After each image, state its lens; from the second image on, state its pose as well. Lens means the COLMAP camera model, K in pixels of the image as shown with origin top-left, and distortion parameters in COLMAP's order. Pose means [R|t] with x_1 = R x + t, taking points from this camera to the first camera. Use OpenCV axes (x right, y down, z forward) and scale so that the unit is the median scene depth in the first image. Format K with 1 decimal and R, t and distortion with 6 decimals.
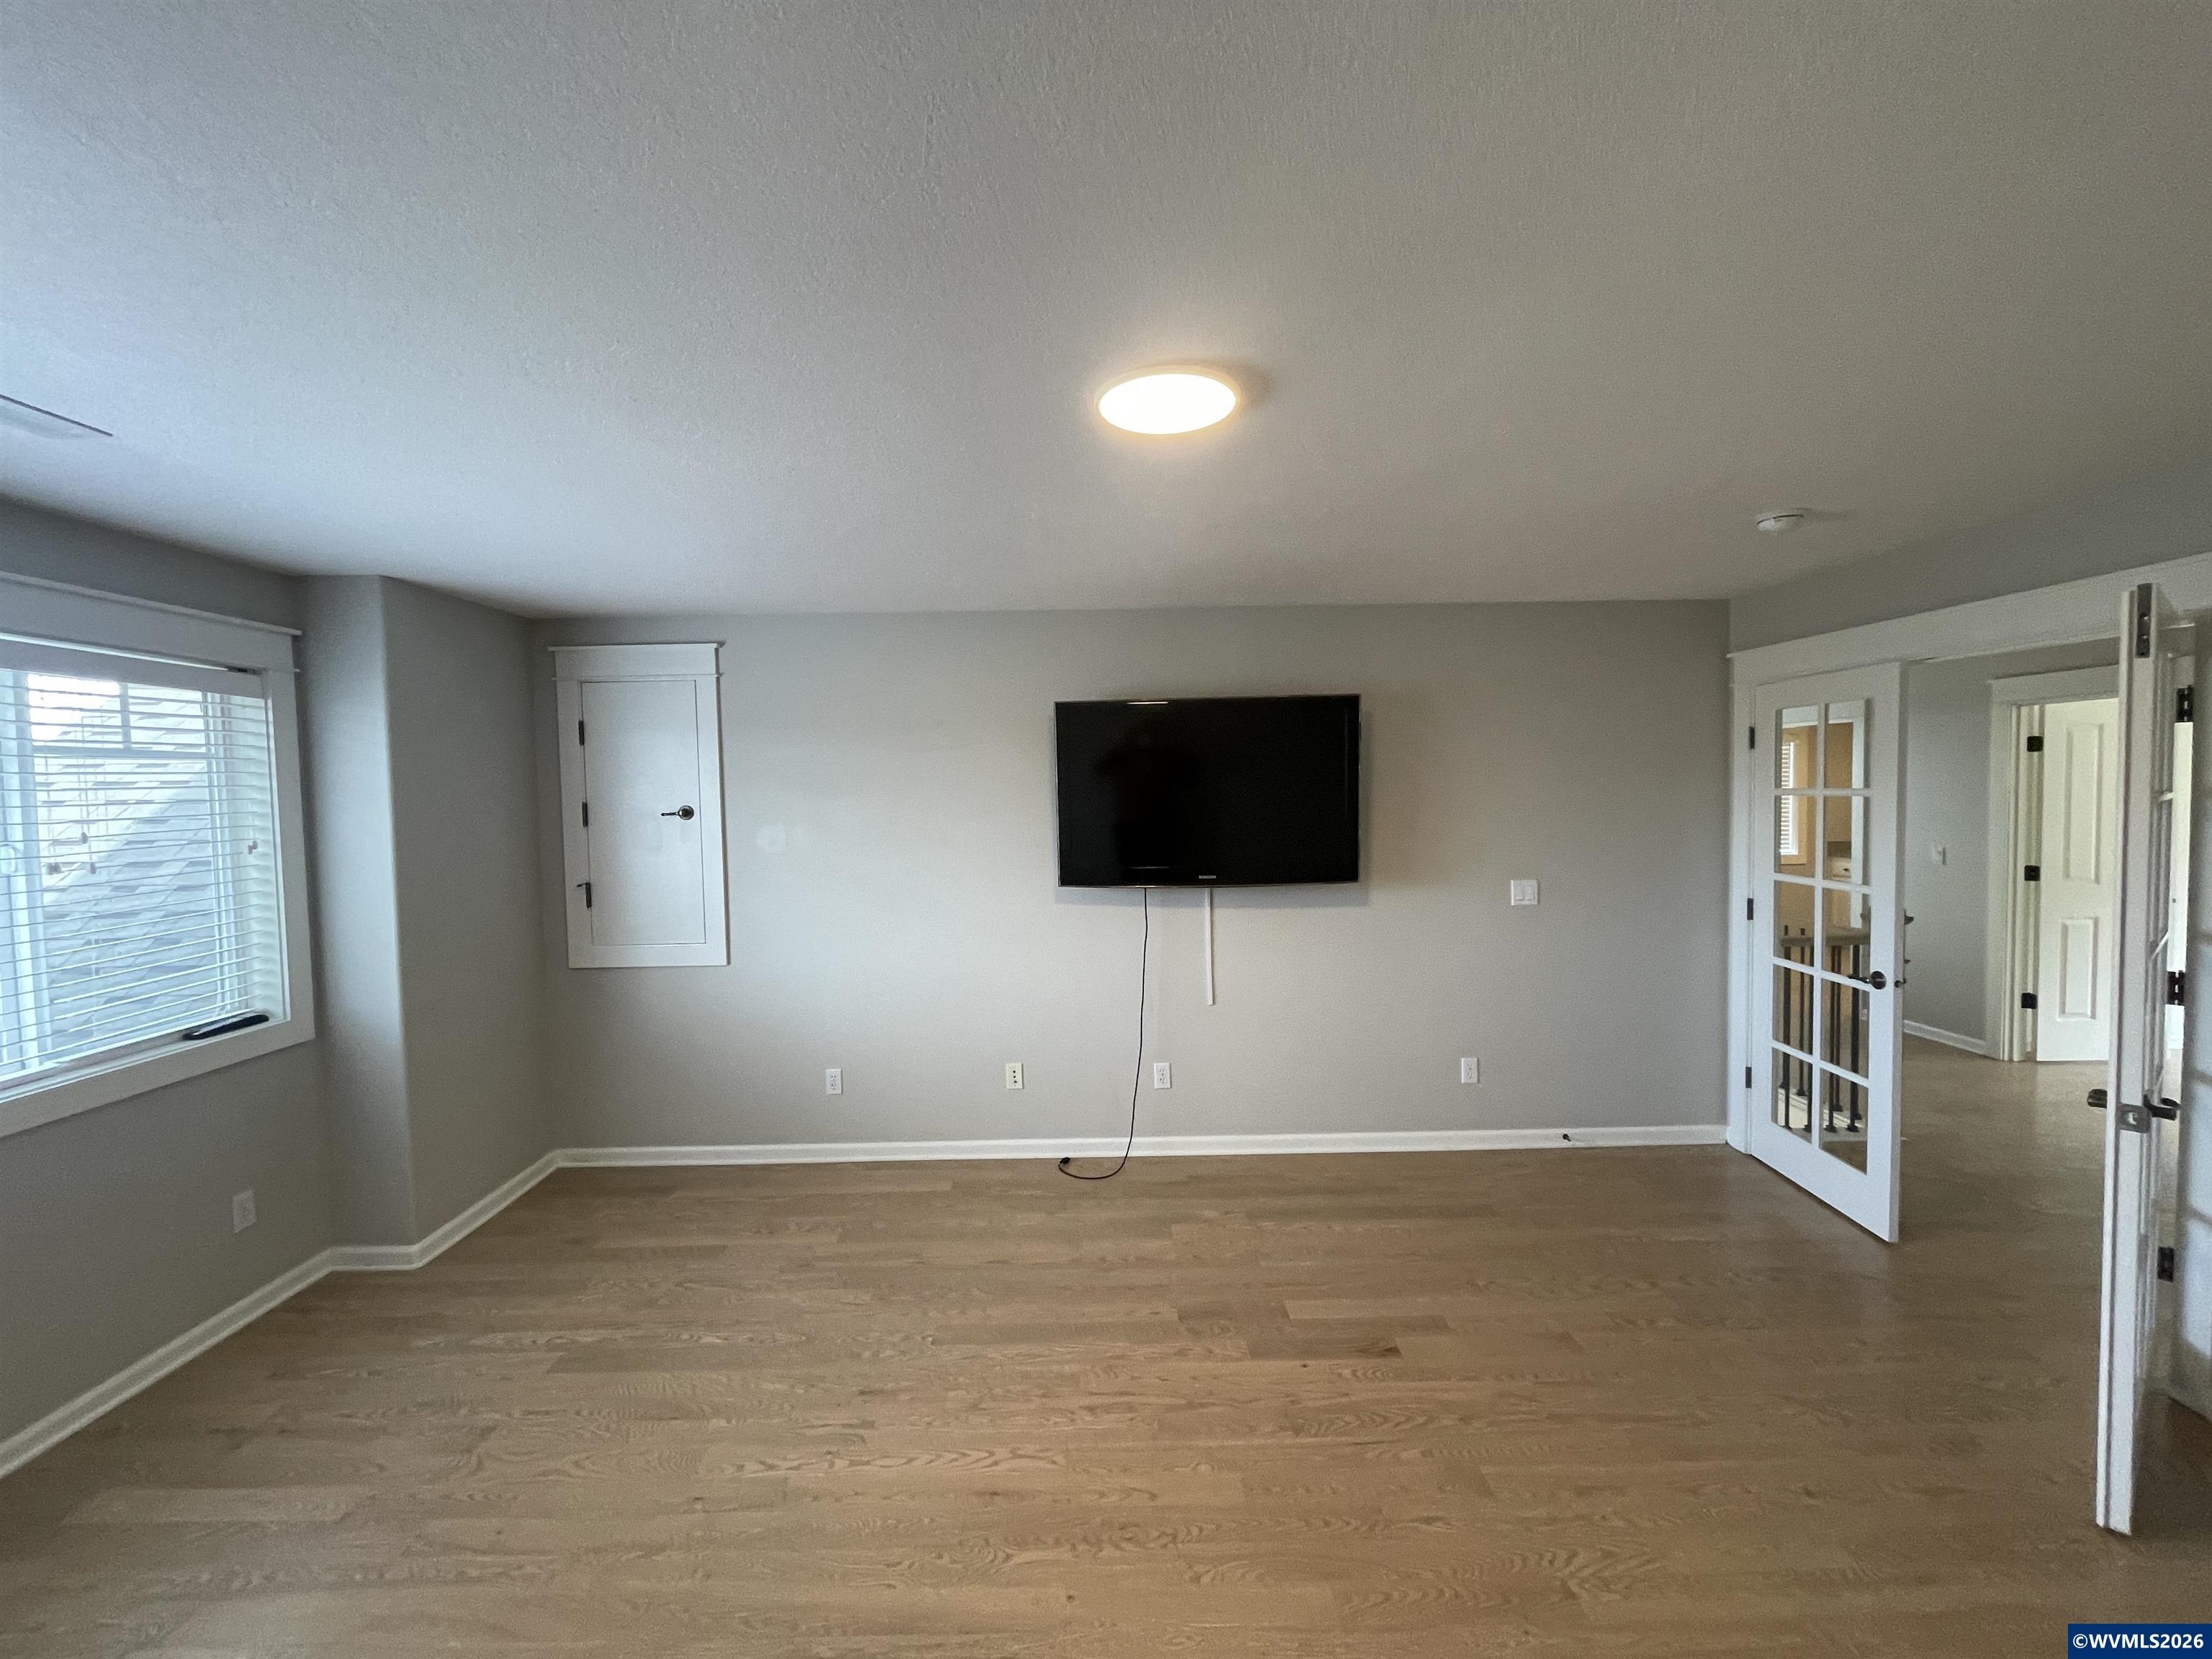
lens RADIAL K [[892.7, 0, 1107.6], [0, 892.7, 825.3], [0, 0, 1]] dist [0.001646, -0.000005]
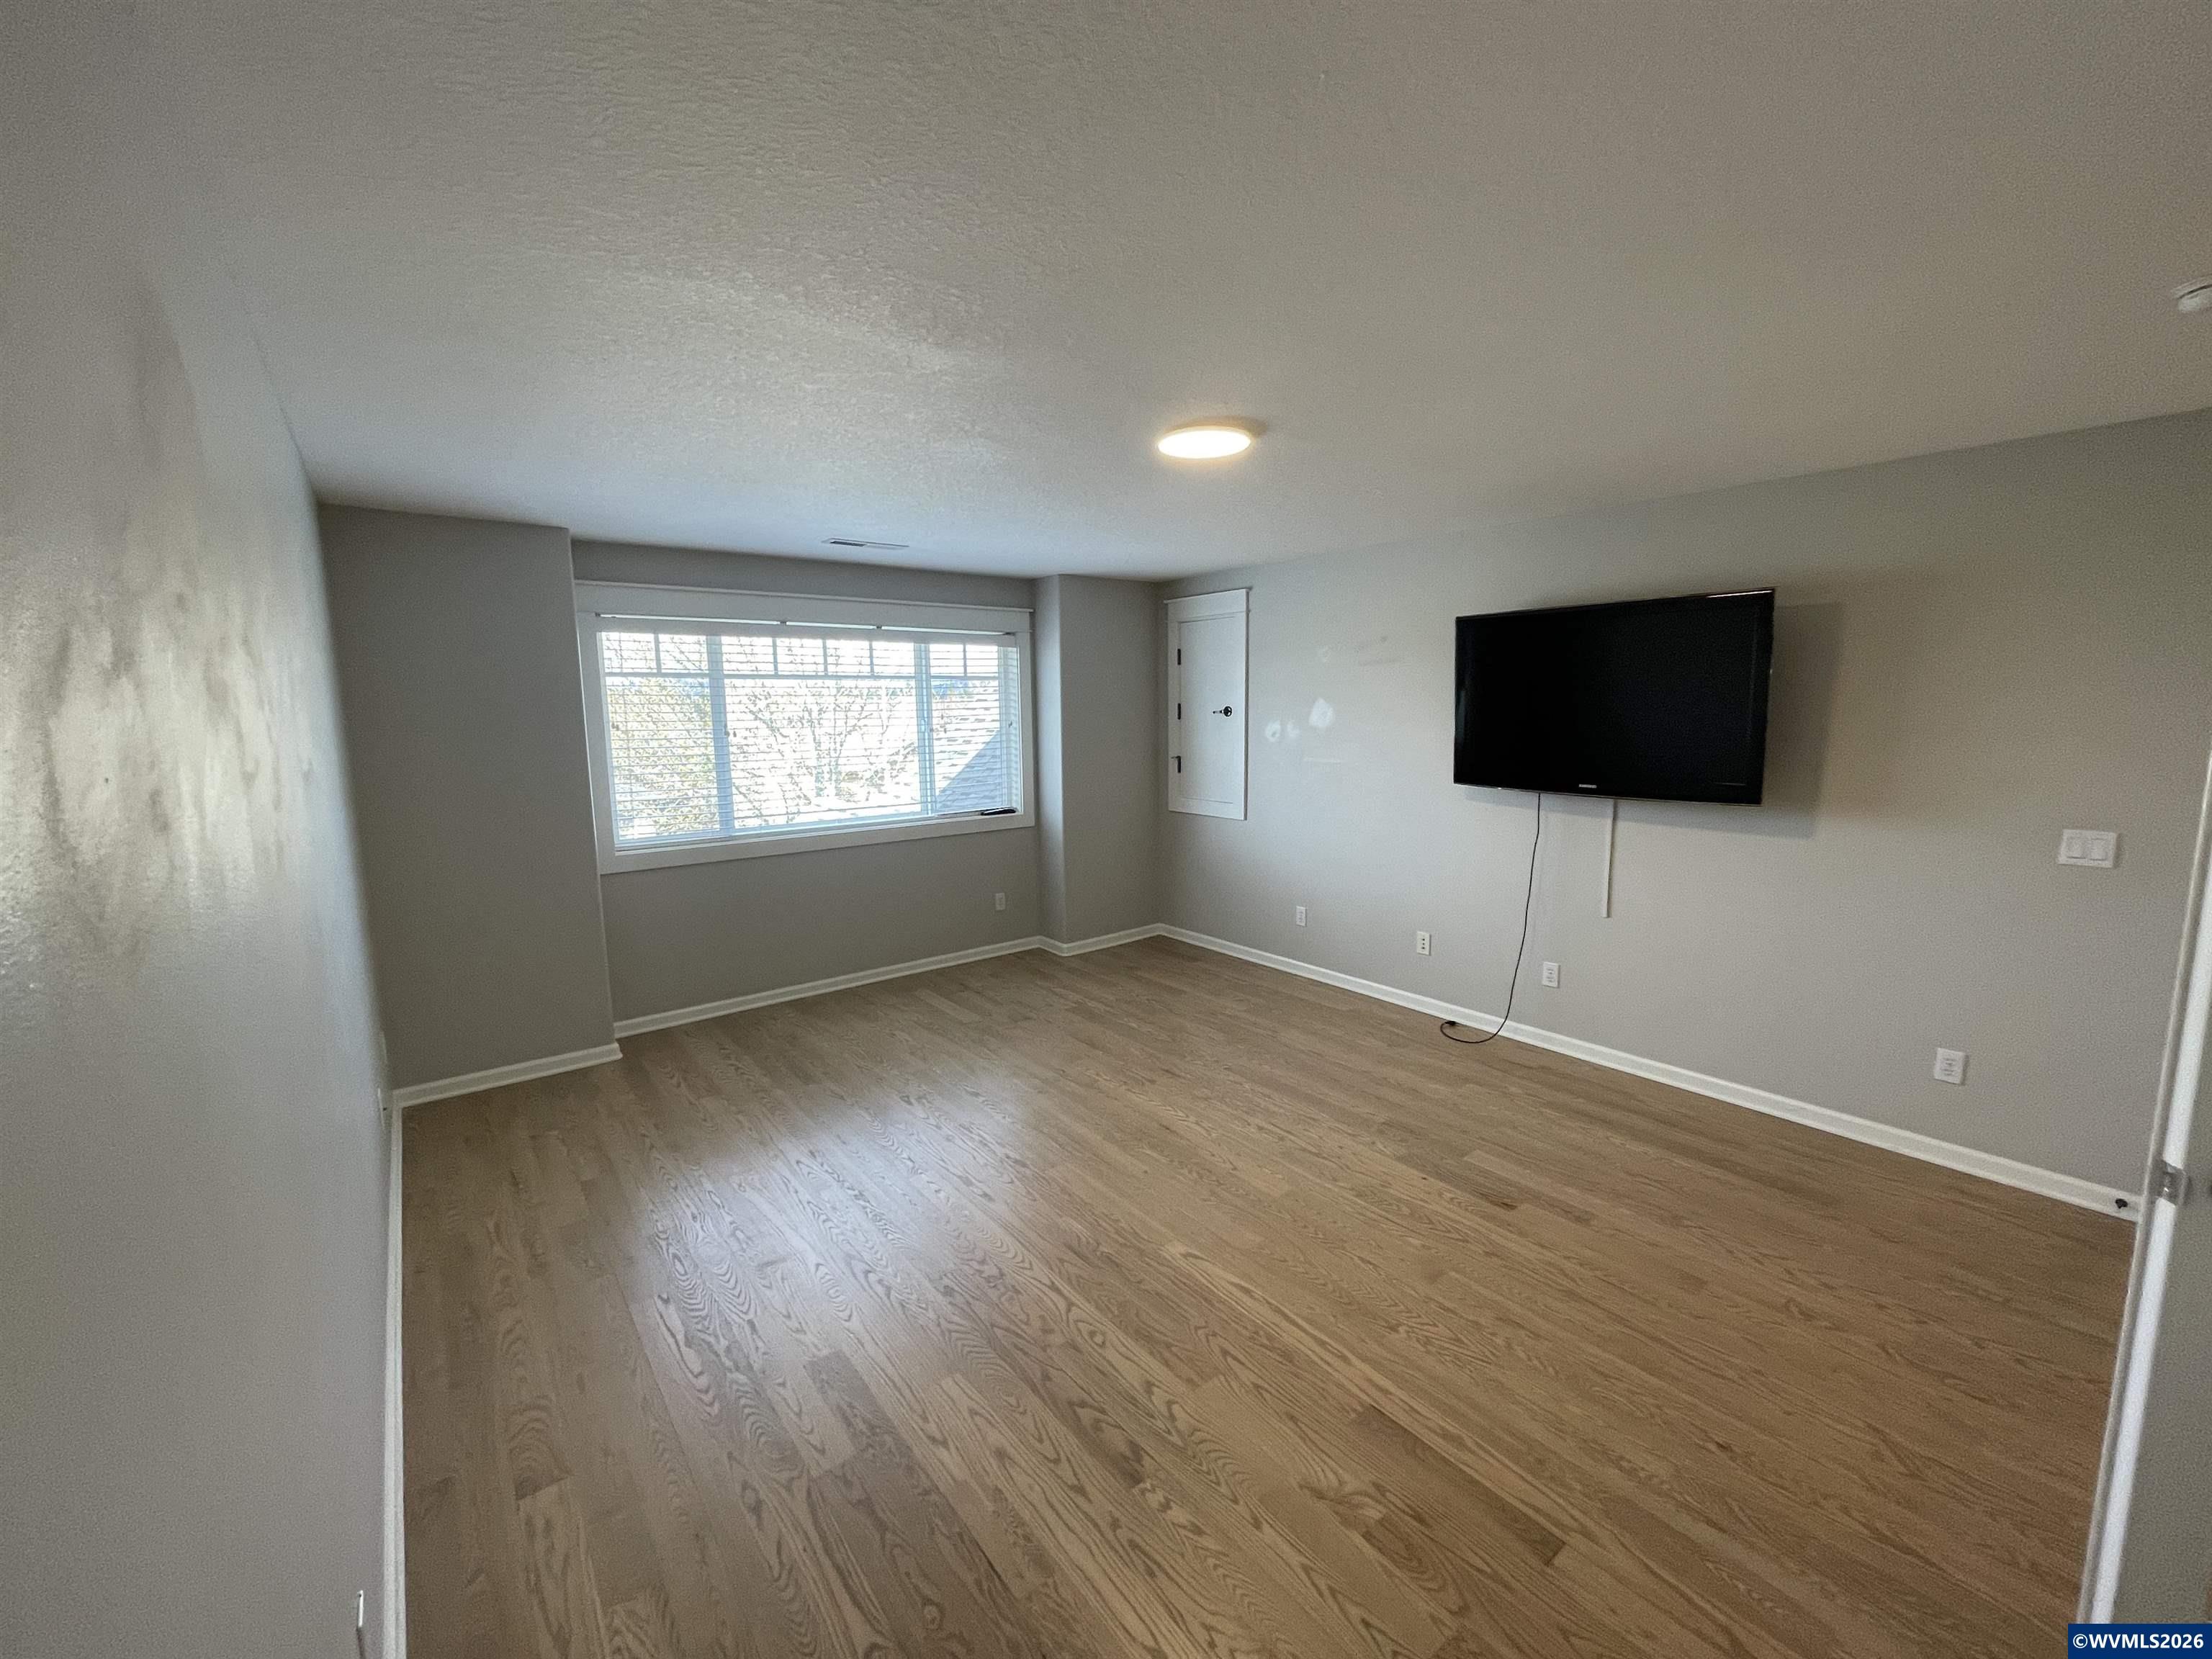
lens RADIAL K [[892.7, 0, 1107.6], [0, 892.7, 825.3], [0, 0, 1]] dist [0.001646, -0.000005]
pose [[0.614233, 0.118686, -0.780148, 0.632506], [-0.031095, 0.991497, 0.126357, -0.008818], [0.788512, -0.053353, 0.612701, -0.044100]]
